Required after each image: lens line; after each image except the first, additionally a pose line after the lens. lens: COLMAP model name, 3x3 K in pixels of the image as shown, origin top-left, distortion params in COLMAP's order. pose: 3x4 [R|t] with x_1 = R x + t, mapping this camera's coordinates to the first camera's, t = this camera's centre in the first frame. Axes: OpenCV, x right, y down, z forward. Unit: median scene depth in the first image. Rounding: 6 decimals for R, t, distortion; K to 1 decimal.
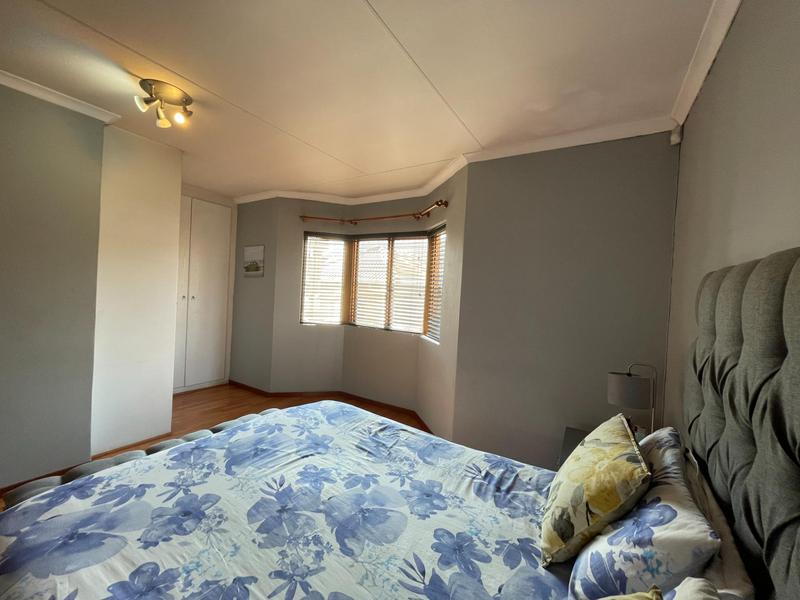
lens RADIAL K [[323.0, 0, 400.0], [0, 323.0, 300.0], [0, 0, 1]] dist [-0.001495, 0.000119]
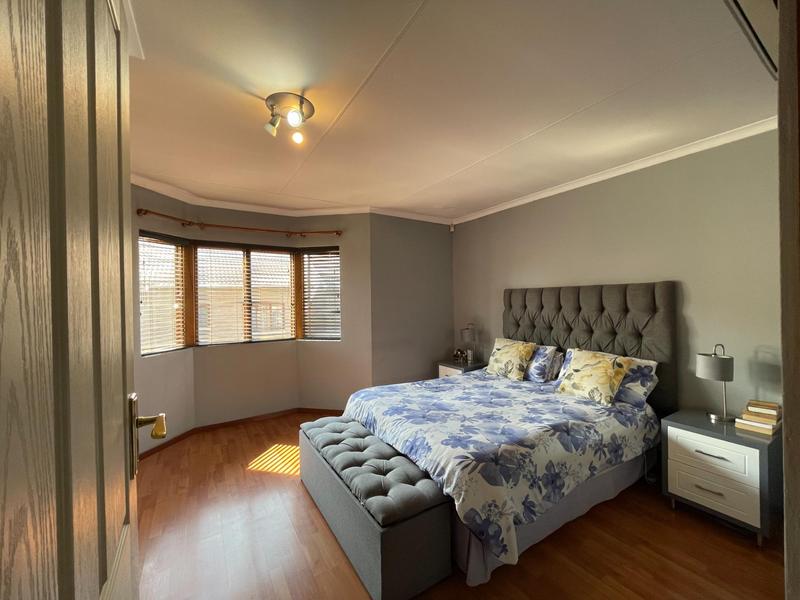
lens RADIAL K [[323.0, 0, 400.0], [0, 323.0, 300.0], [0, 0, 1]] dist [-0.001495, 0.000119]
pose [[0.431131, -0.066785, 0.899814, -0.981523], [0.059232, 0.997201, 0.045633, -0.073893], [-0.900343, 0.033624, 0.433880, 0.217571]]
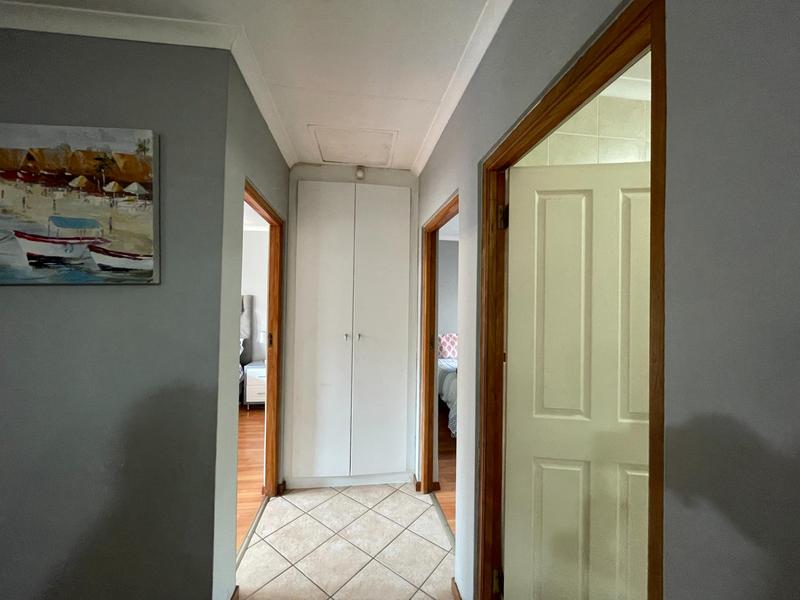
lens RADIAL K [[323.0, 0, 400.0], [0, 323.0, 300.0], [0, 0, 1]] dist [-0.001495, 0.000119]
pose [[-0.633557, -0.055321, 0.771716, -1.598252], [-0.037446, 0.998464, 0.040834, -0.112400], [-0.772789, -0.003027, -0.634656, 0.383720]]
